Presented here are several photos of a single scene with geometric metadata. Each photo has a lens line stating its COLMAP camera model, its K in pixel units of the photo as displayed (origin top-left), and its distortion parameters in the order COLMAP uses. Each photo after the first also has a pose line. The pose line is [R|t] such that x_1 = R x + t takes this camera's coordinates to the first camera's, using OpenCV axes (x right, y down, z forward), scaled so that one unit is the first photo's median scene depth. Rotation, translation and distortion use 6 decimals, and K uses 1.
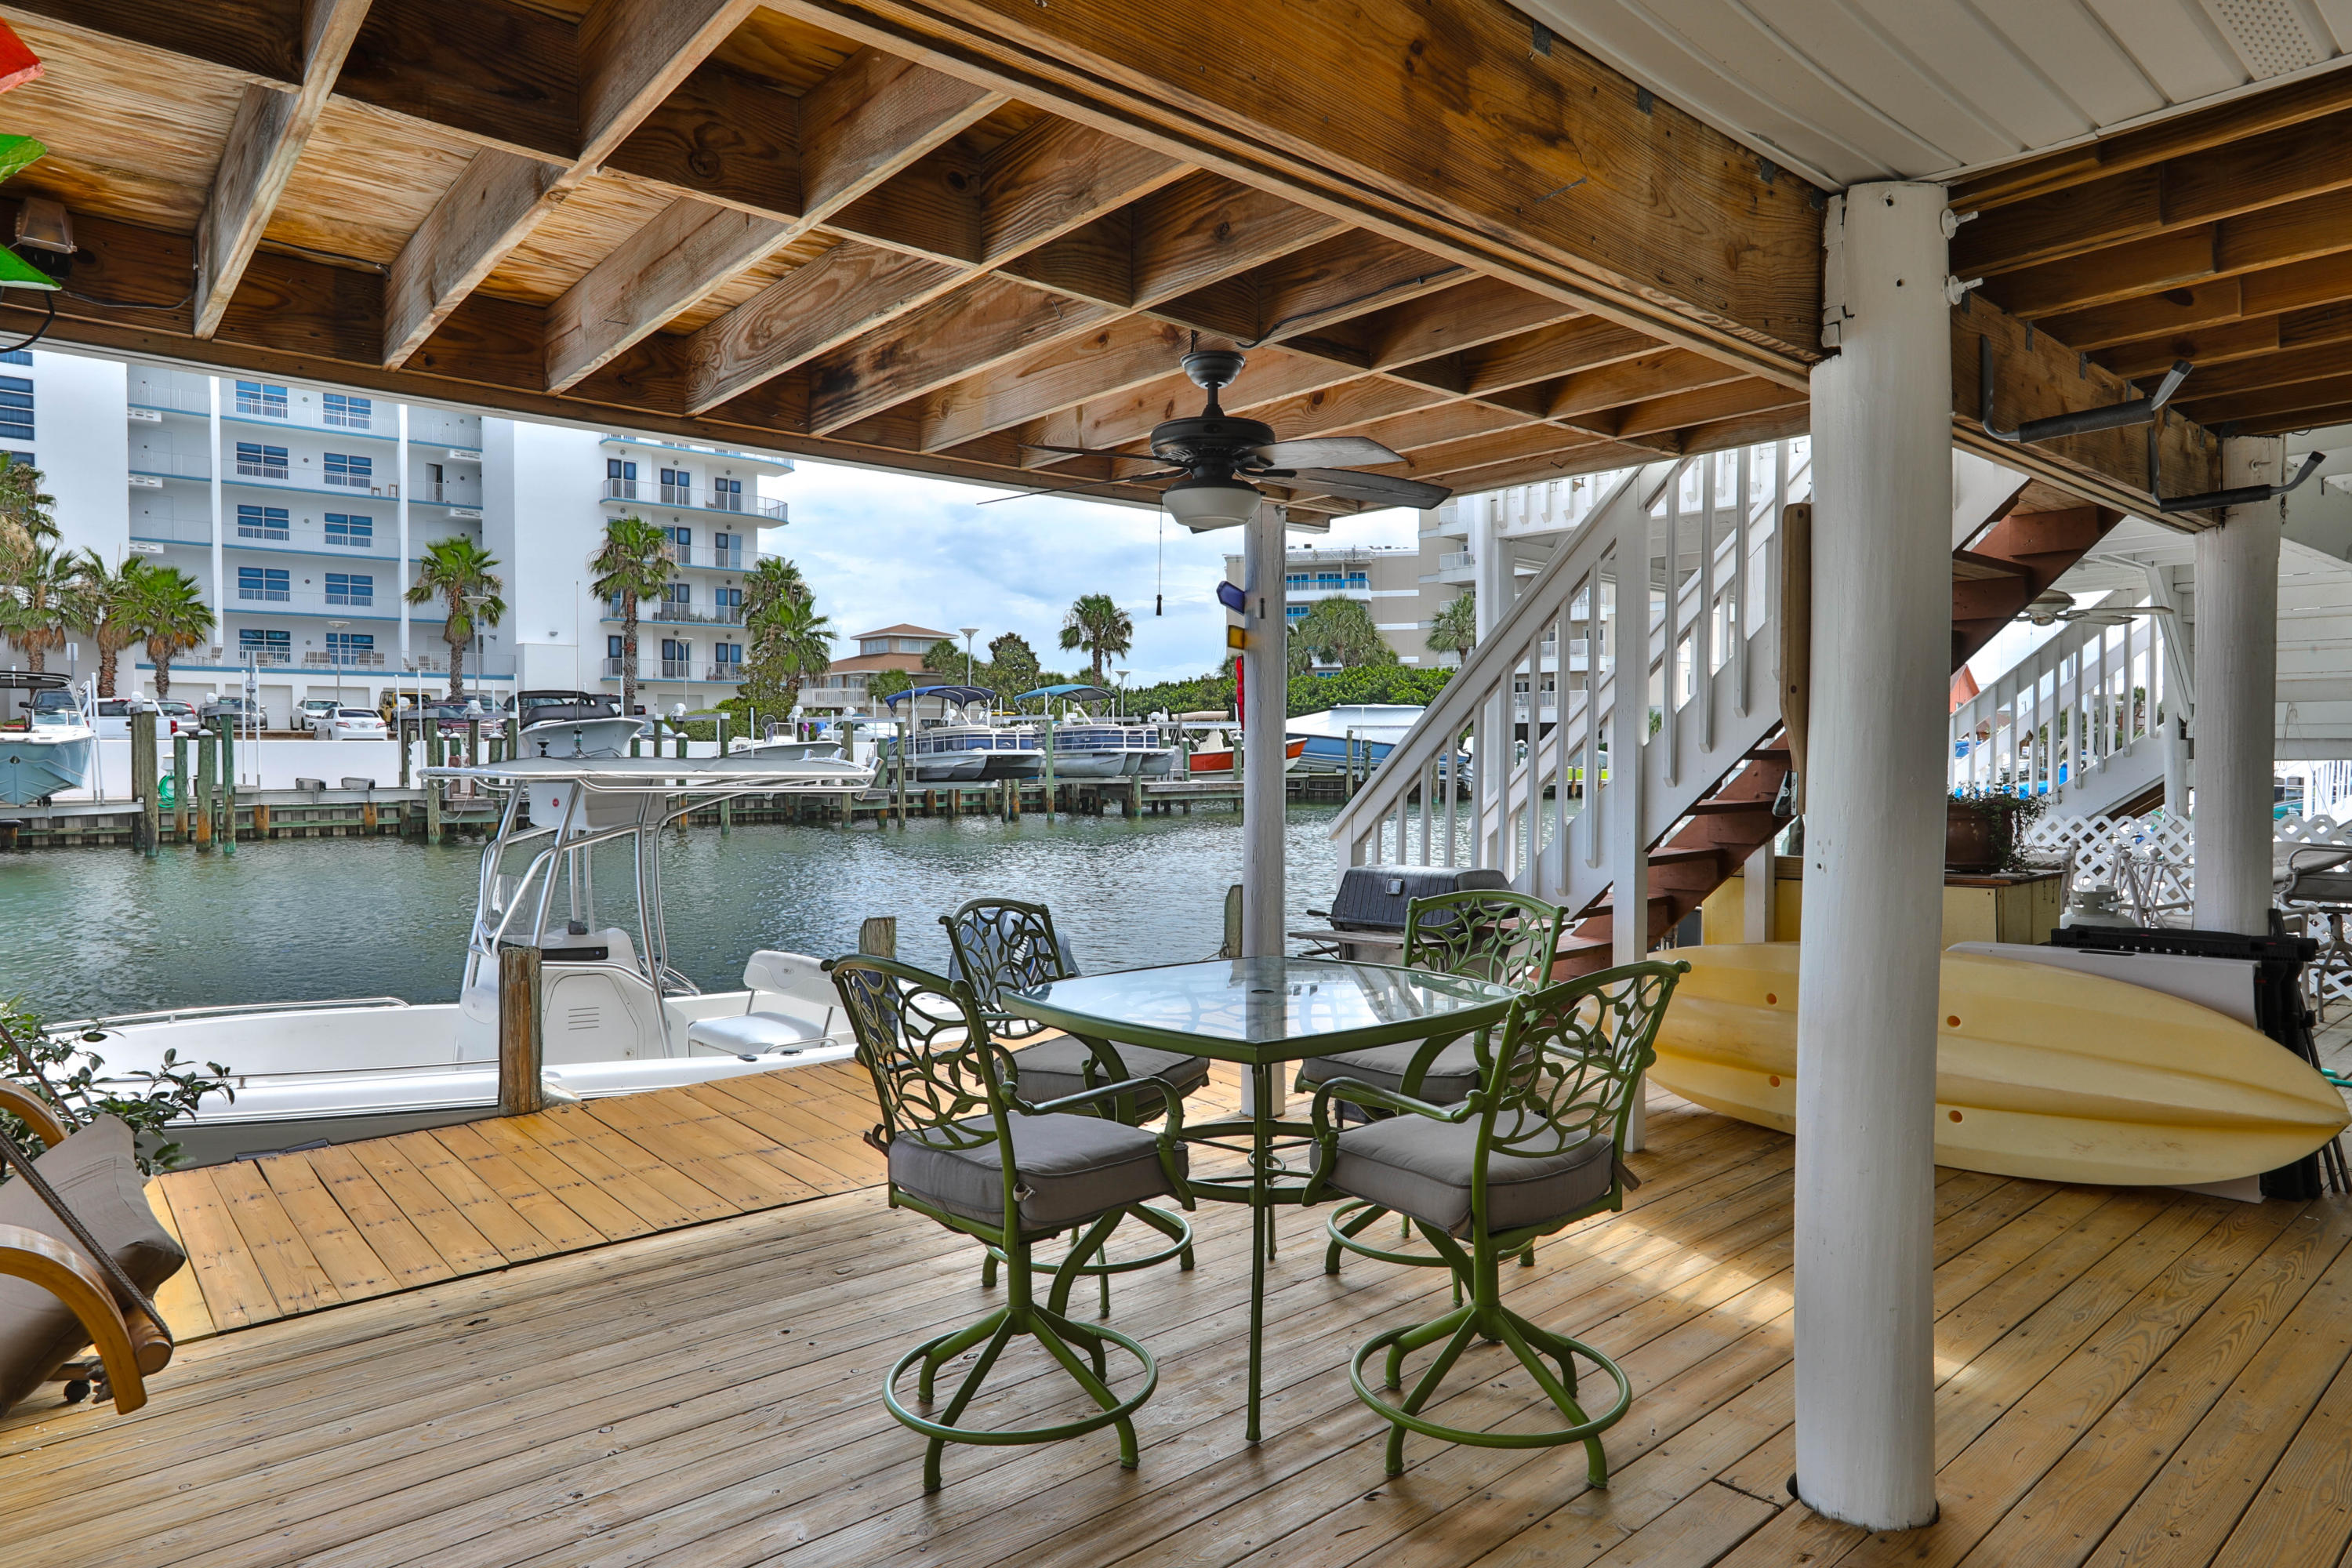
lens RADIAL K [[1384.6, 0, 1181.2], [0, 1384.6, 777.1], [0, 0, 1]] dist [-0.007554, 0.006971]
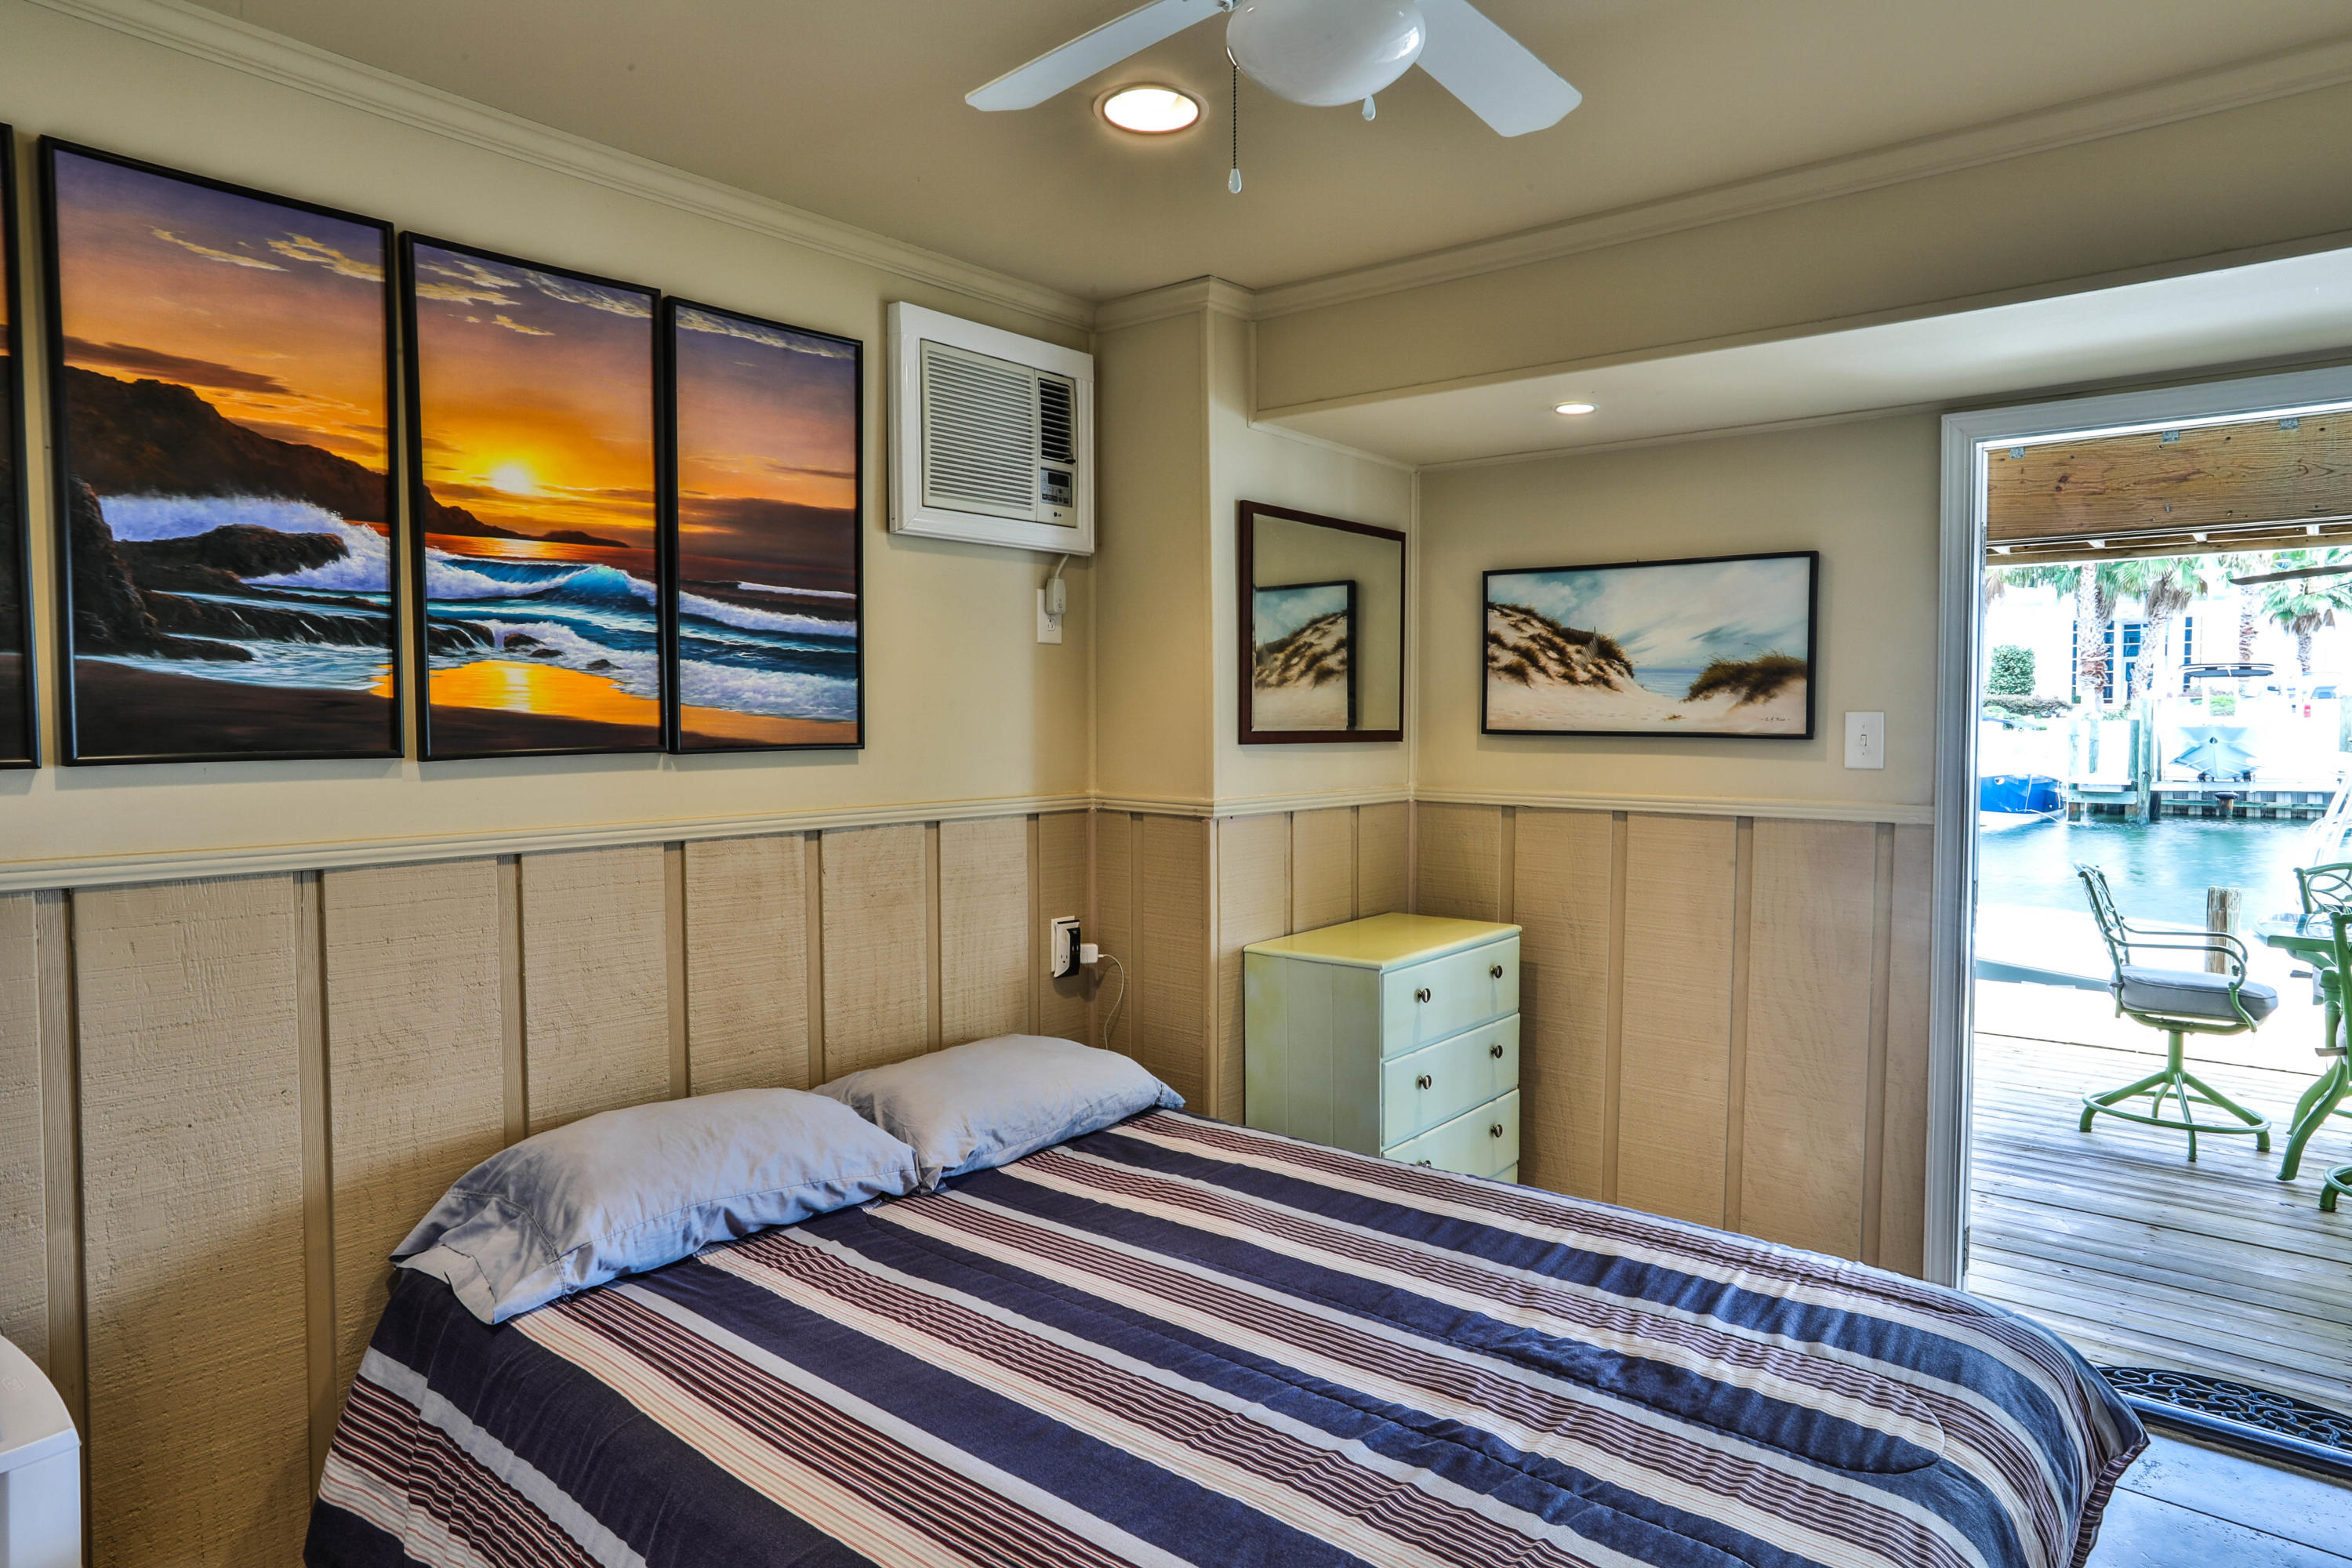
lens RADIAL K [[1384.6, 0, 1162.1], [0, 1384.6, 766.9], [0, 0, 1]] dist [-0.007554, 0.006971]
pose [[0.152818, 0.029089, -0.987826, 0.136757], [-0.016475, 0.999503, 0.026884, -0.006172], [0.988117, 0.012167, 0.153221, -0.037592]]
